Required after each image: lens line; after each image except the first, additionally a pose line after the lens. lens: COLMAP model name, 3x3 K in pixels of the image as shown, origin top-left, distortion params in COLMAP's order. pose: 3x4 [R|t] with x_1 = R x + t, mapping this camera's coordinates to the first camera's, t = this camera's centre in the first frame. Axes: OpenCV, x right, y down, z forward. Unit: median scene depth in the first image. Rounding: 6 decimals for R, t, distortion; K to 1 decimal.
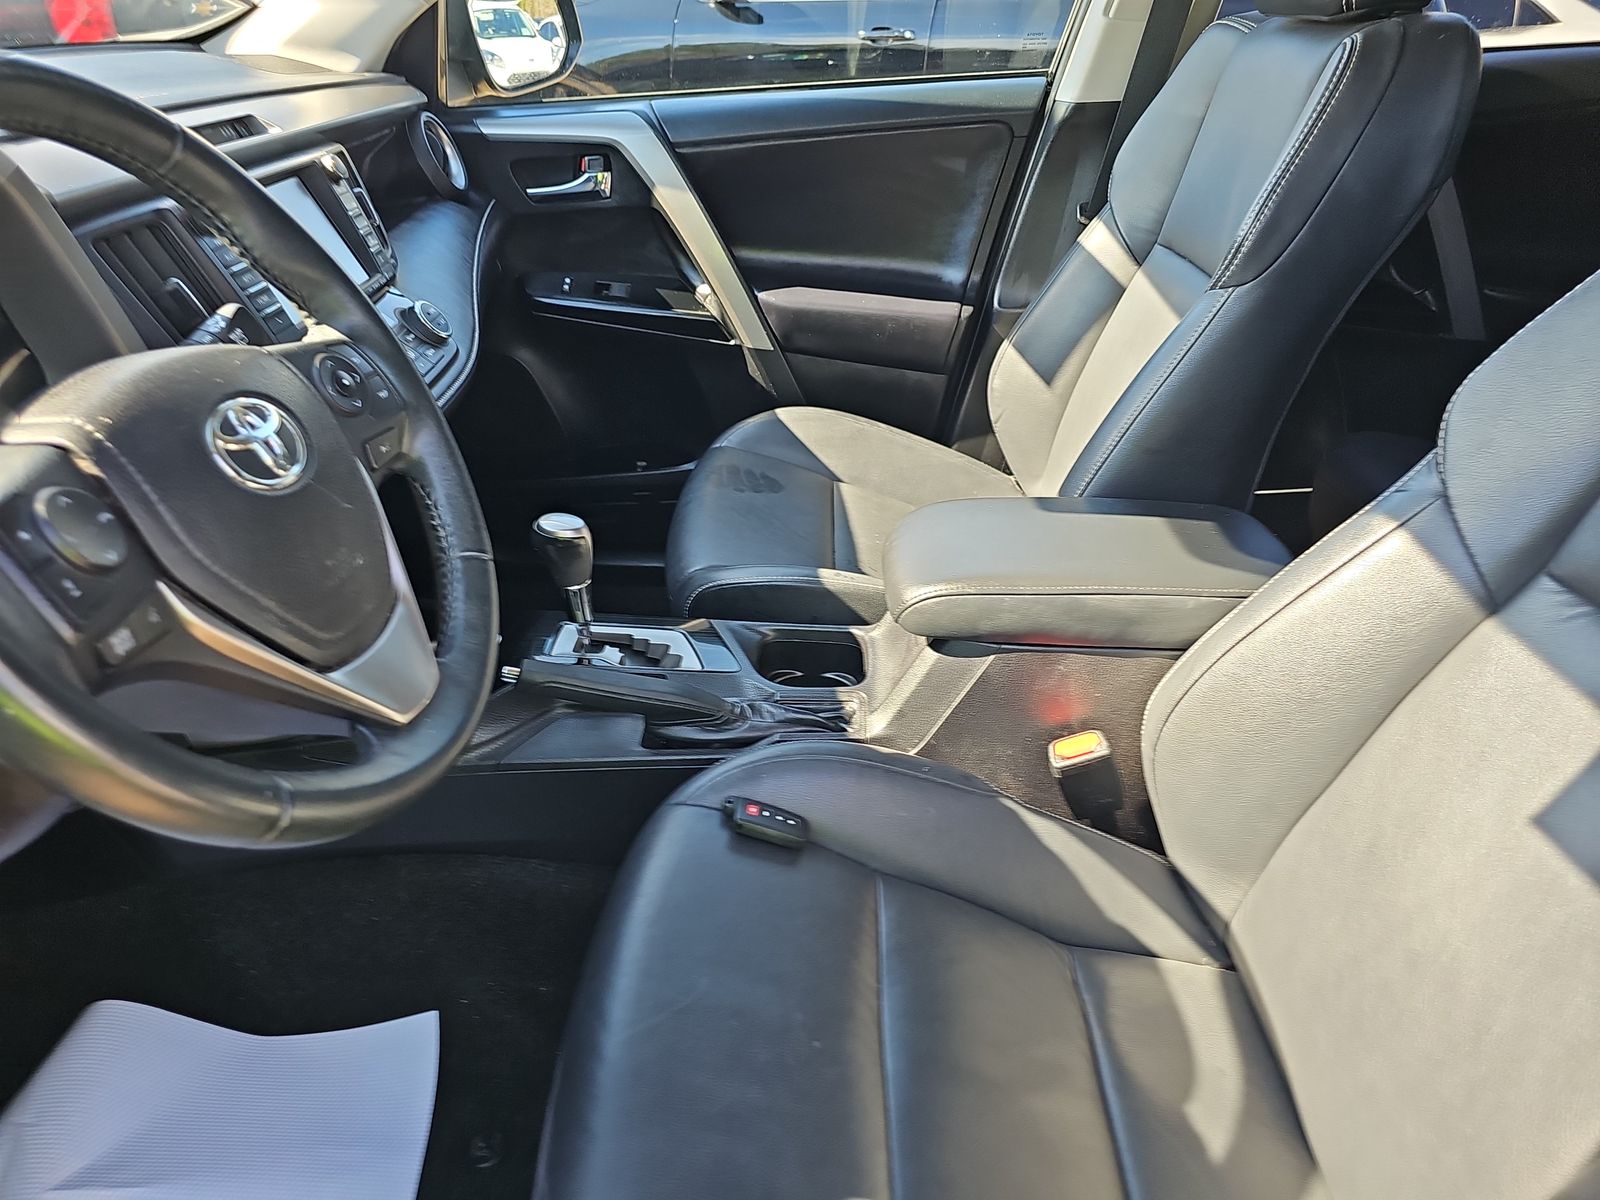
lens RADIAL K [[1036.5, 0, 799.2], [0, 1036.5, 611.7], [0, 0, 1]] dist [0.014898, -0.022564]
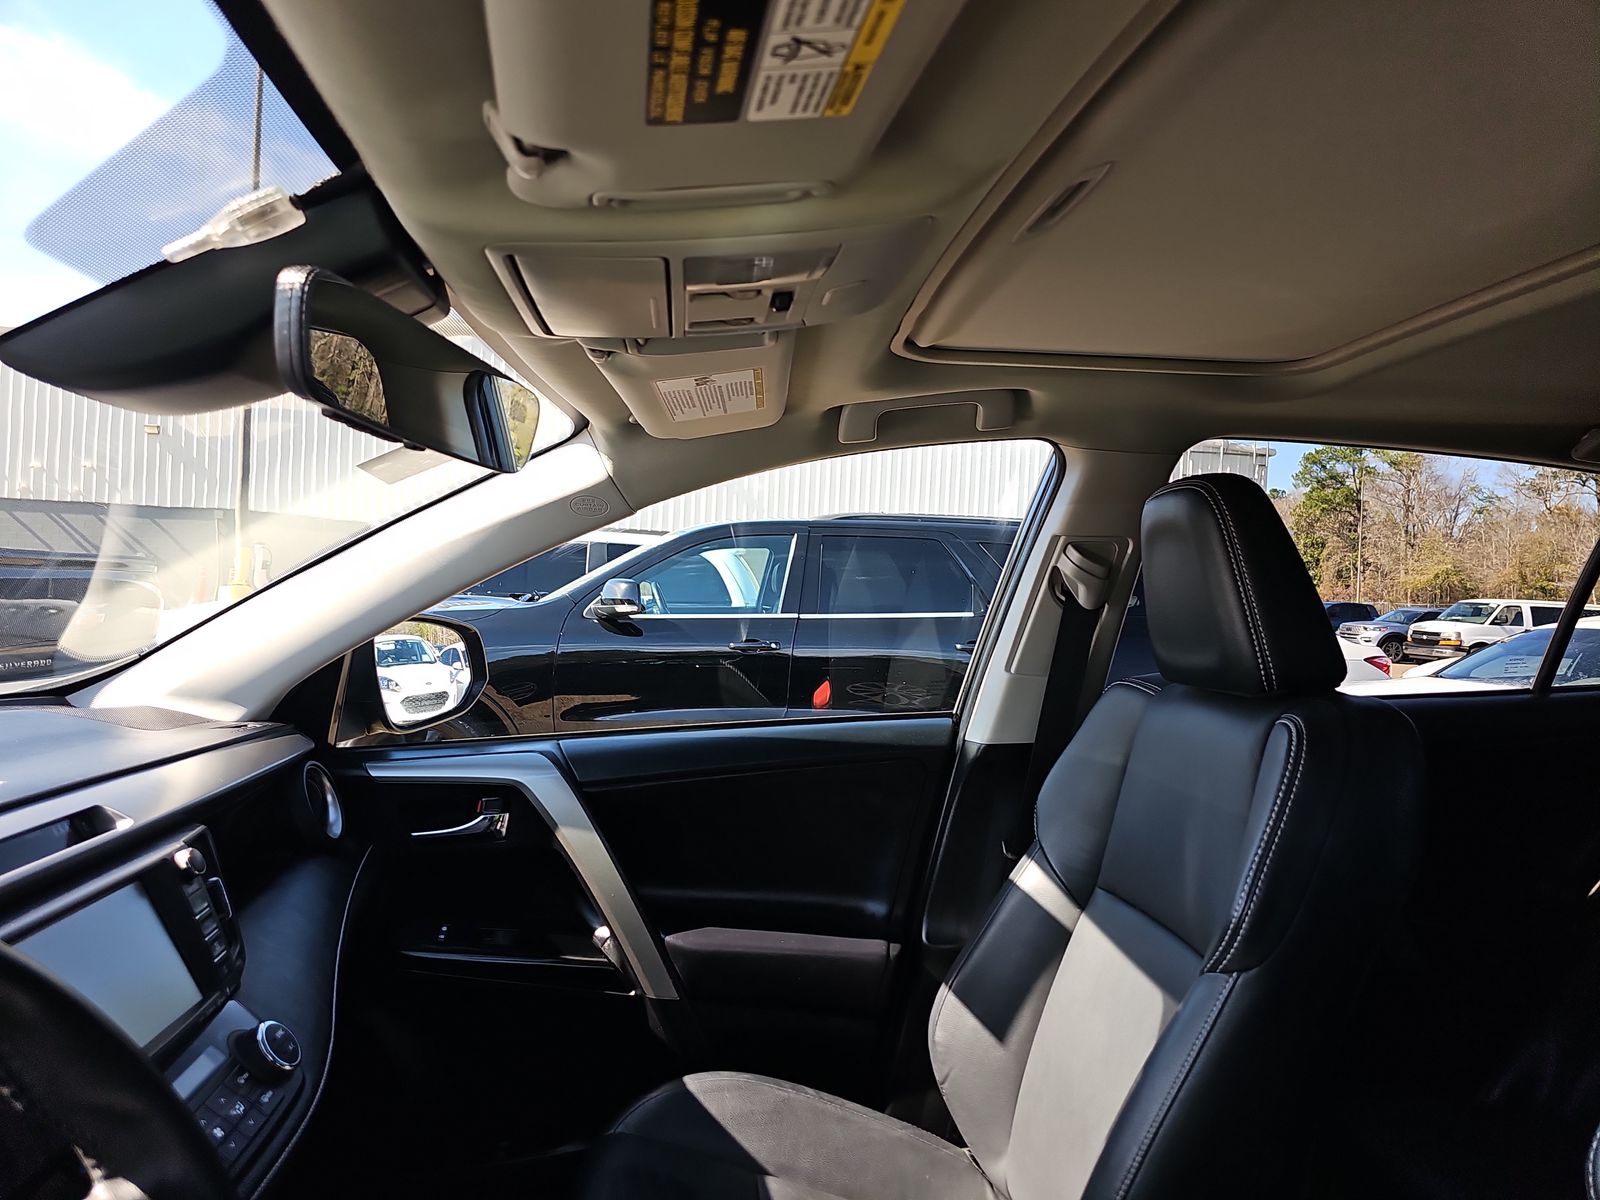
lens RADIAL K [[1036.5, 0, 805.5], [0, 1036.5, 598.2], [0, 0, 1]] dist [0.014898, -0.022564]
pose [[0.990127, 0.018623, 0.138934, -0.050748], [0.055174, 0.859357, -0.508392, -0.099520], [-0.128861, 0.511037, 0.849844, 0.080964]]
